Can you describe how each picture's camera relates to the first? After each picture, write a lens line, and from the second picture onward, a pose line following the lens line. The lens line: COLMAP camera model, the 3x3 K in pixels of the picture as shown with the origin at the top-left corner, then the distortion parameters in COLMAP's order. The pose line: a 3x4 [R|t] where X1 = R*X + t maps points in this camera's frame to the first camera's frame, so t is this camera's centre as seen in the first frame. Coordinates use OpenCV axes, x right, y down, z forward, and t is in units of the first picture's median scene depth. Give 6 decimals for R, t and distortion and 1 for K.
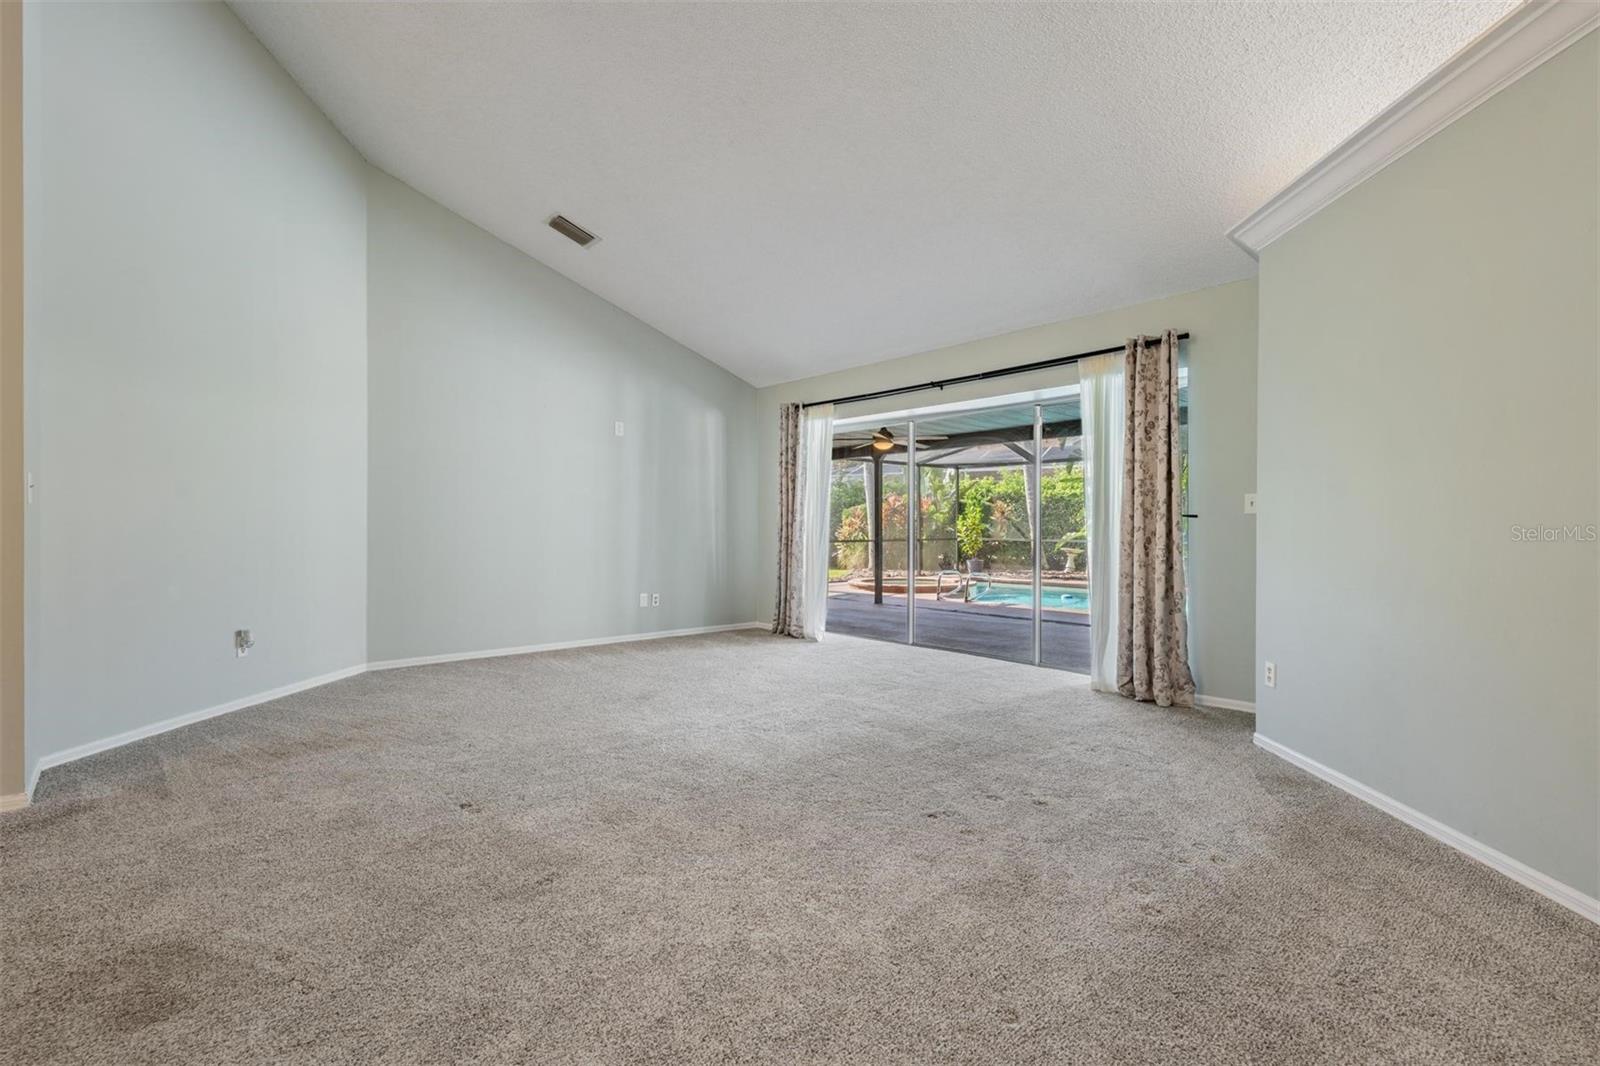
lens RADIAL K [[722.1, 0, 799.0], [0, 722.1, 533.8], [0, 0, 1]] dist [-0.002173, -0.000321]
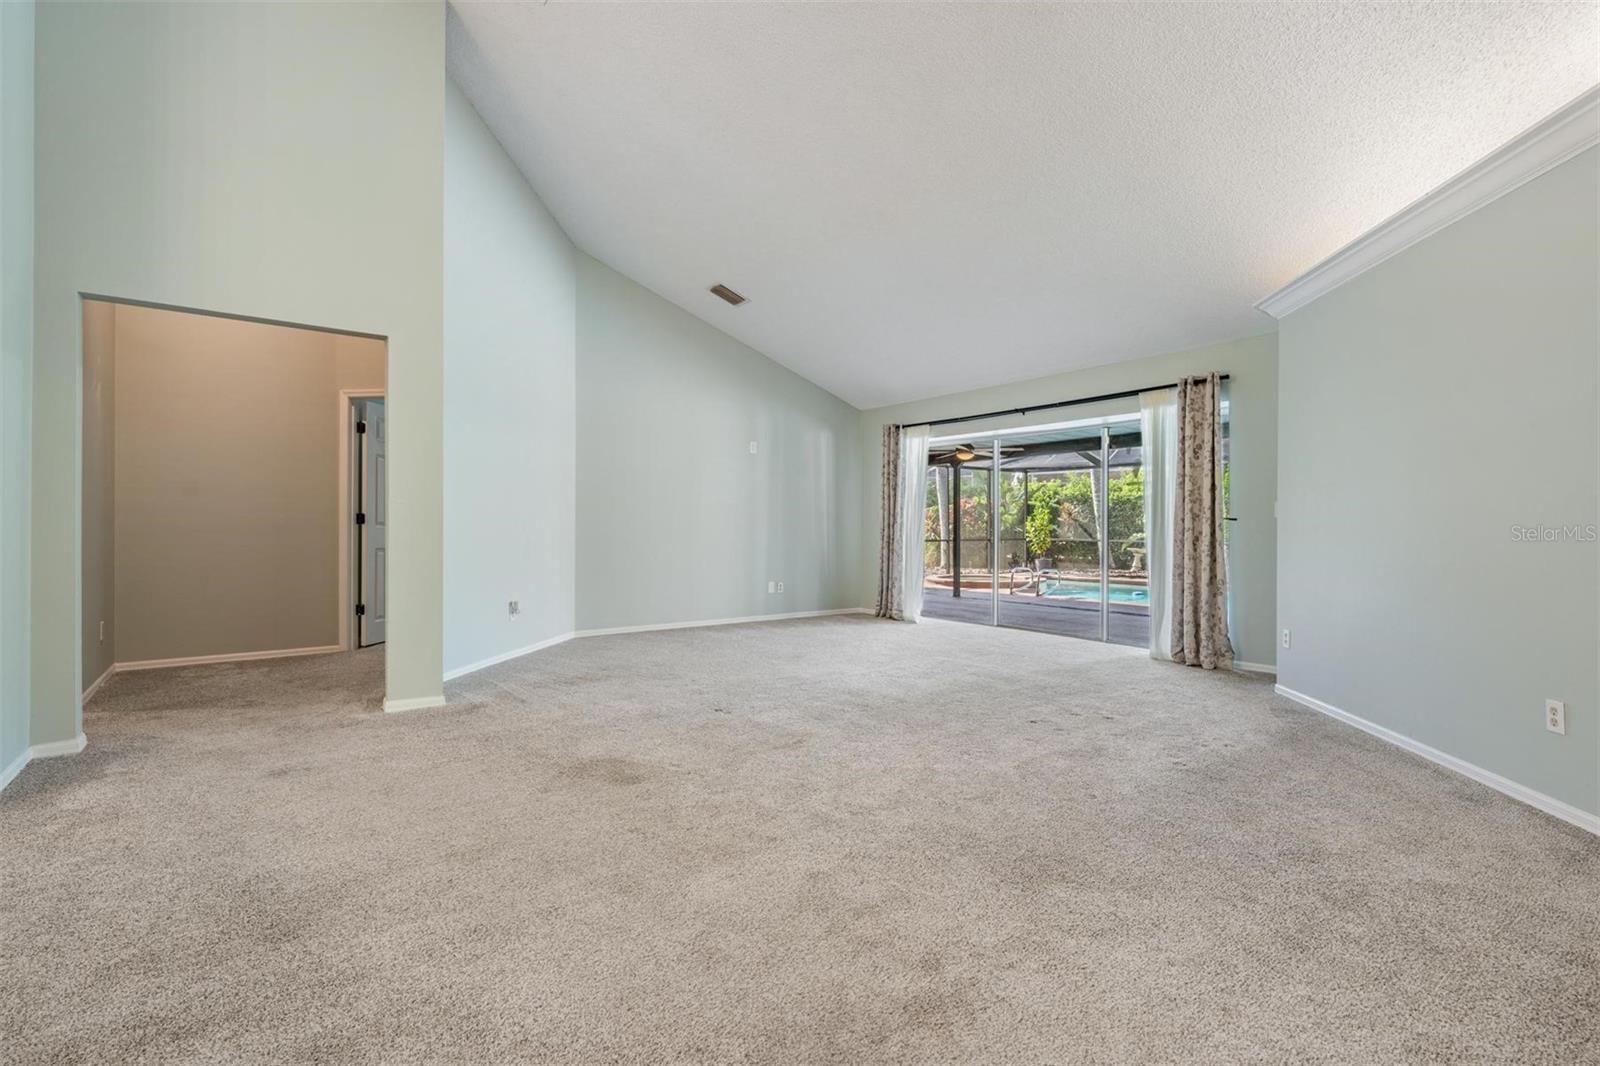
lens RADIAL K [[722.1, 0, 795.5], [0, 722.1, 530.4], [0, 0, 1]] dist [-0.002173, -0.000321]
pose [[0.996410, 0.001500, -0.084651, -0.080774], [-0.001977, 0.999983, -0.005552, 0.002467], [0.084642, 0.005699, 0.996395, -0.238178]]
